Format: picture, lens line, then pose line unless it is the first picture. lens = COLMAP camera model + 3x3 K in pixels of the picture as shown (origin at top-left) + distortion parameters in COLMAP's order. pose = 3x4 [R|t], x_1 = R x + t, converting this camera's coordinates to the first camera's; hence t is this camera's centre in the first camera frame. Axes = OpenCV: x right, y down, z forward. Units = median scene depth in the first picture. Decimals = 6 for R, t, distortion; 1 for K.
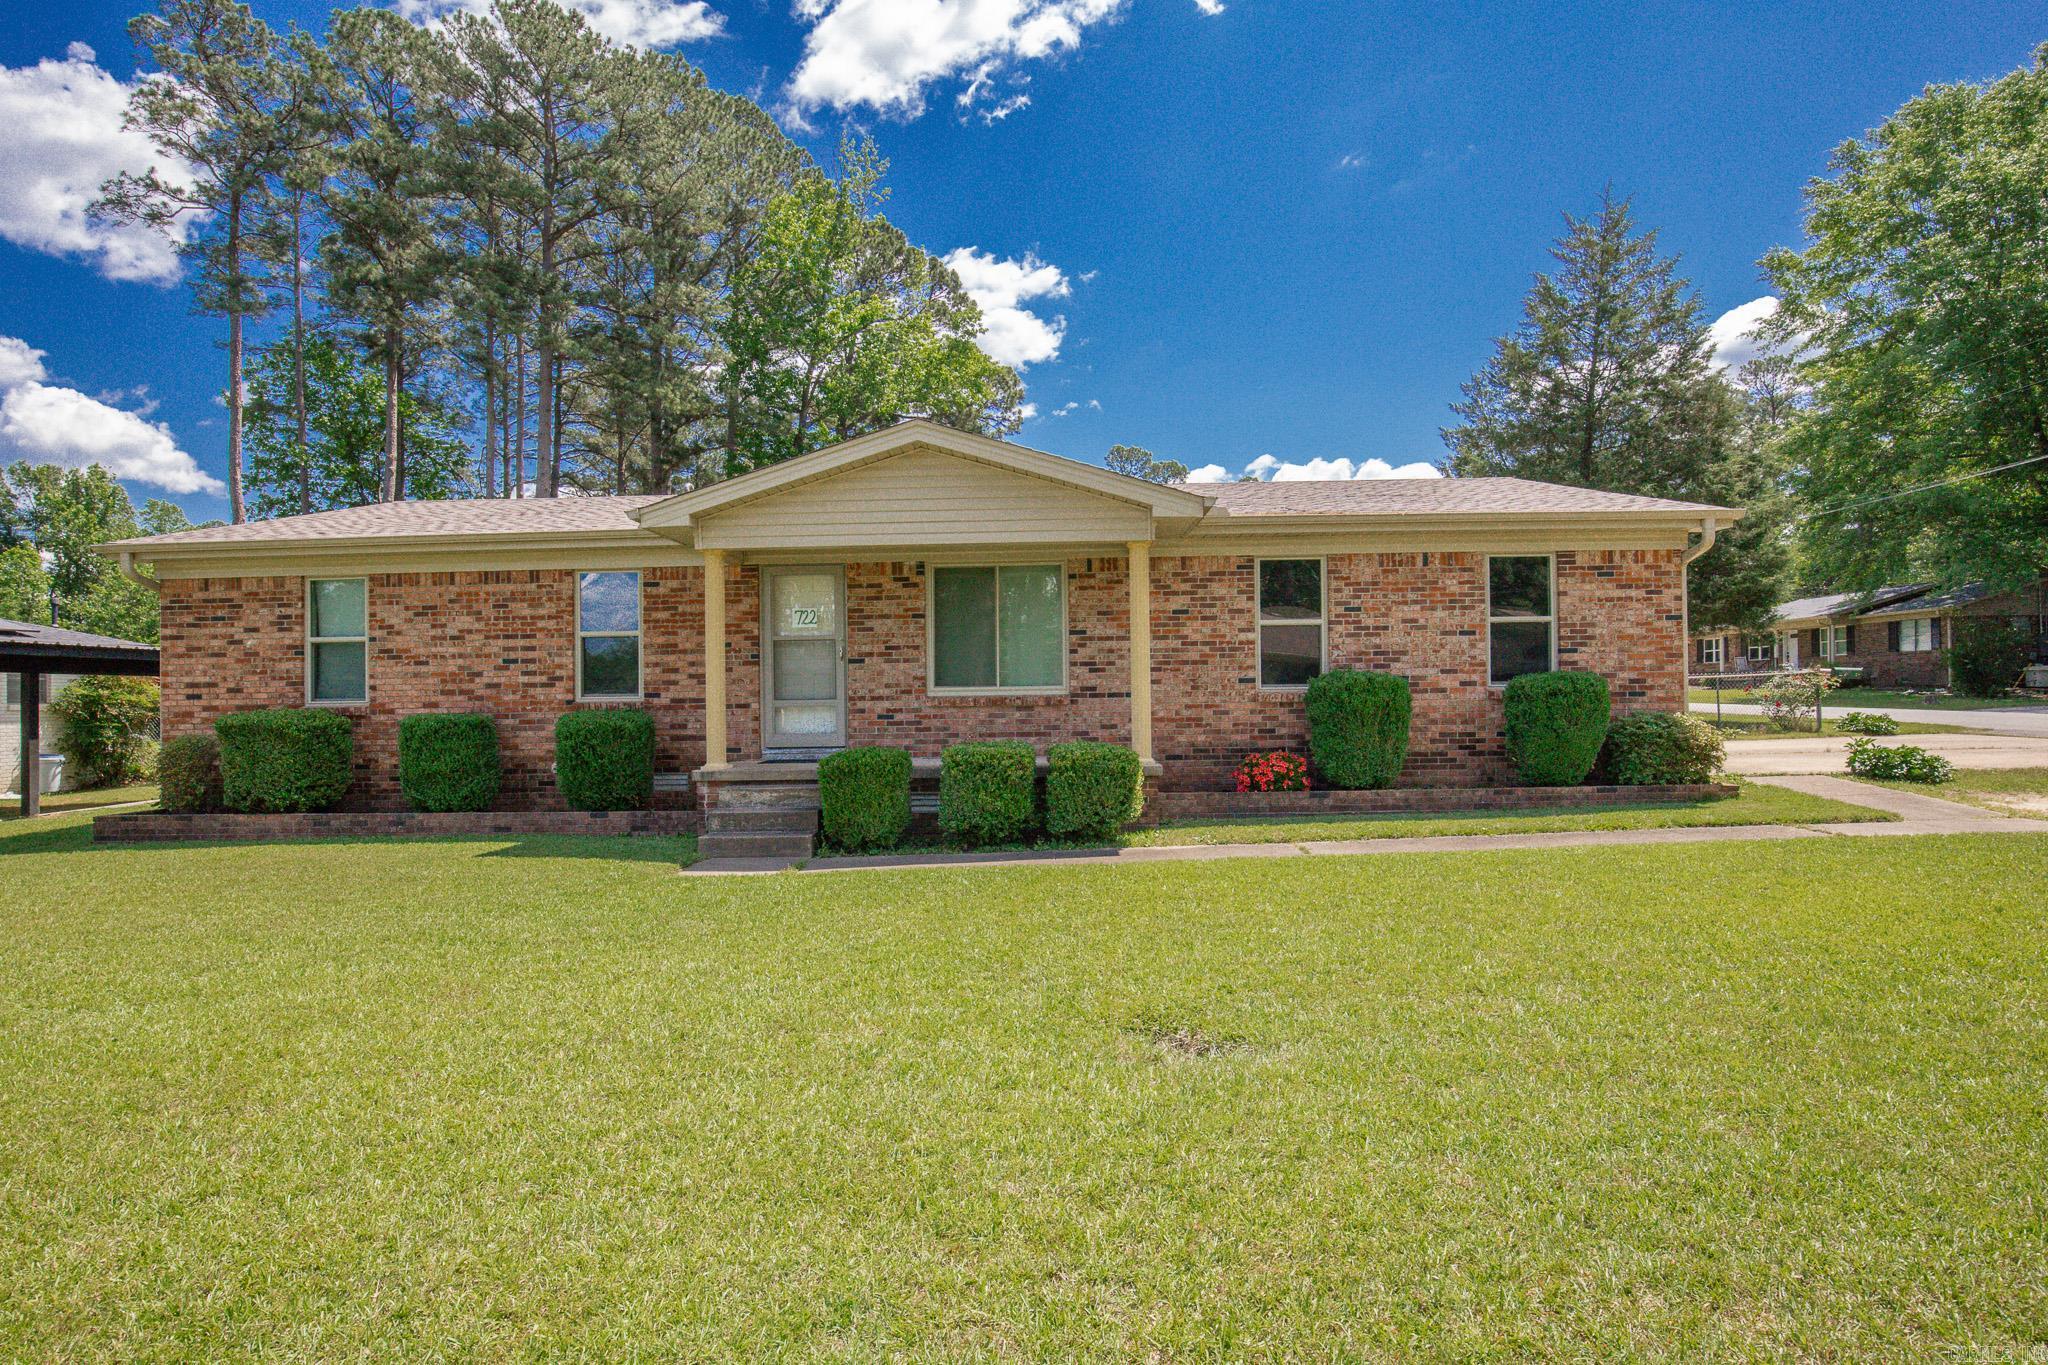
lens RADIAL K [[916.5, 0, 1121.6], [0, 916.5, 664.9], [0, 0, 1]] dist [-0.011694, 0.001692]
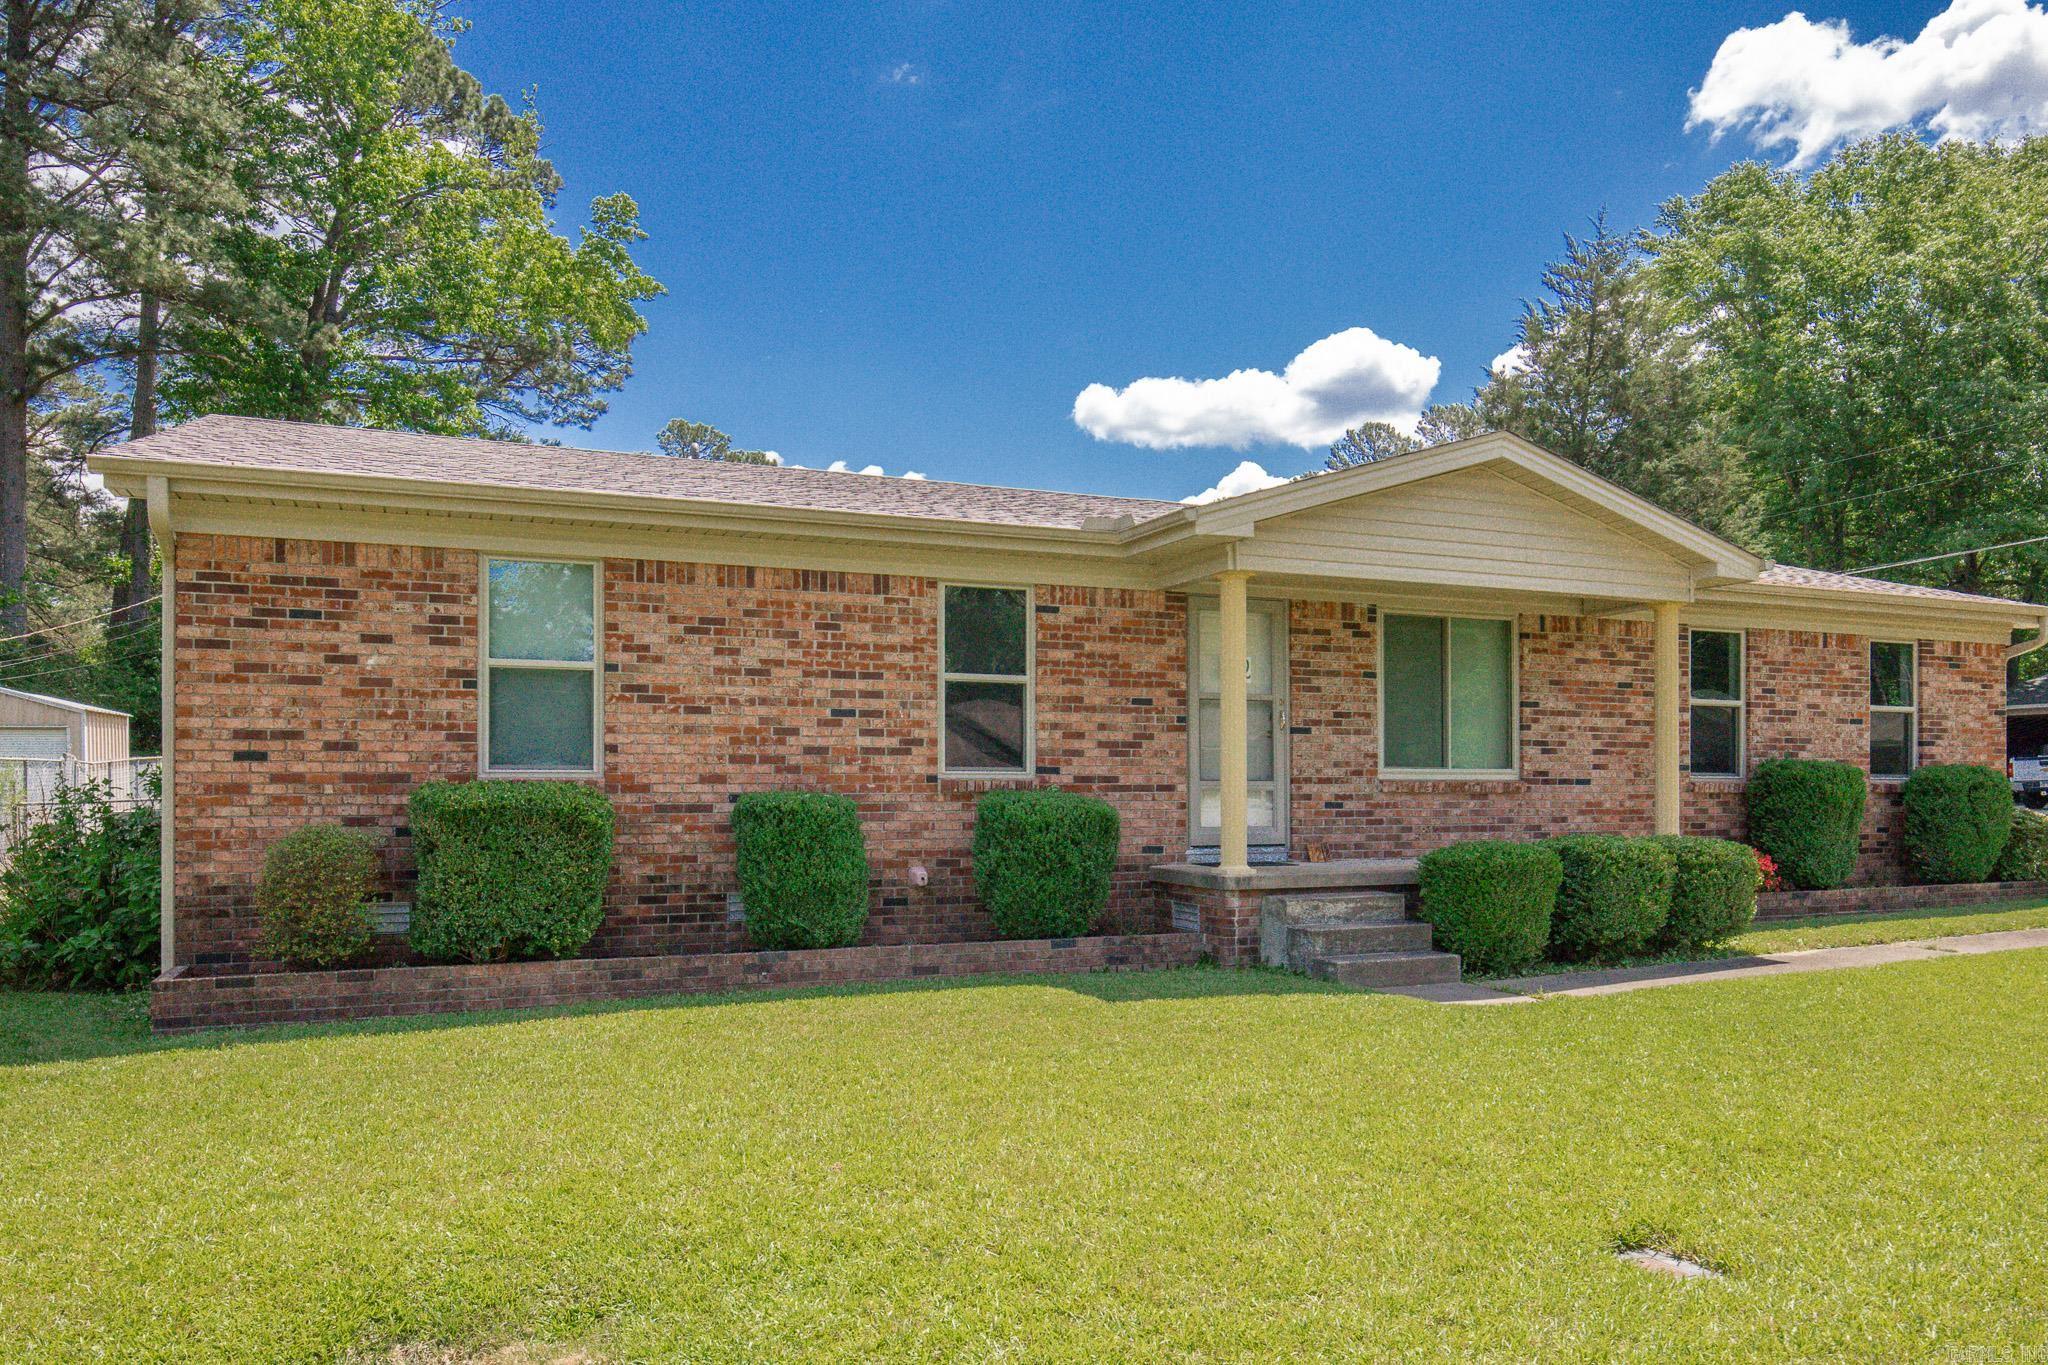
lens RADIAL K [[1262.4, 0, 1167.9], [0, 1262.4, 745.1], [0, 0, 1]] dist [0.018105, 0.005457]
pose [[0.918618, 0.027961, 0.394157, -0.798817], [-0.025598, 0.999609, -0.011252, 0.022333], [-0.394318, 0.000246, 0.918974, 0.091879]]
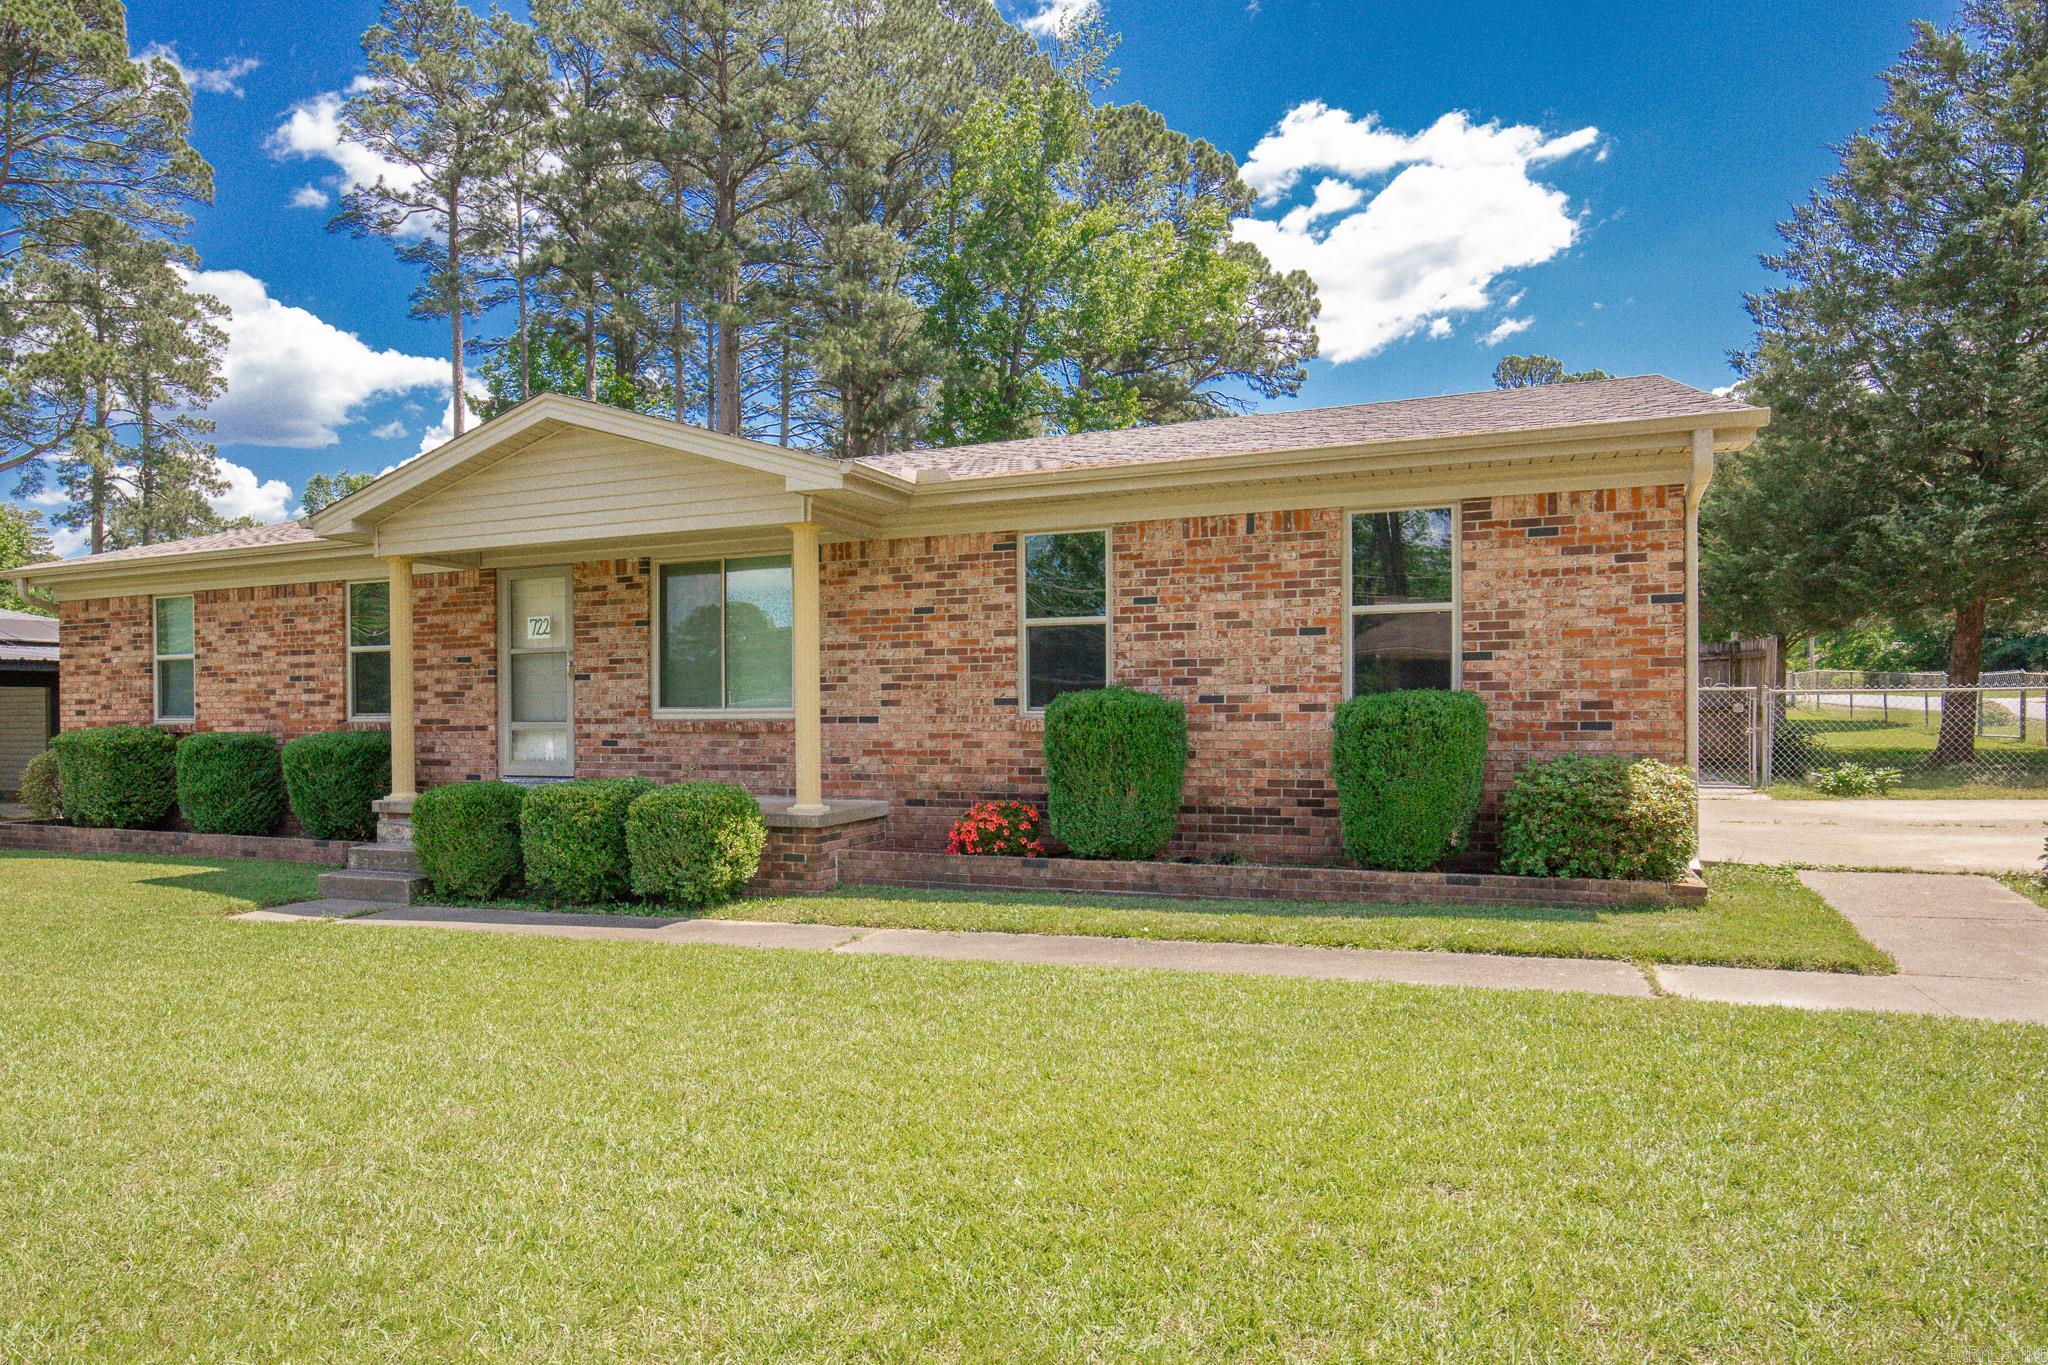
lens RADIAL K [[1192.0, 0, 1118.6], [0, 1192.0, 697.2], [0, 0, 1]] dist [-0.004545, 0.006720]
pose [[0.931438, 0.003558, -0.363882, 0.578975], [0.008226, 0.999491, 0.030829, -0.015531], [0.363806, -0.031709, 0.930935, 0.149139]]
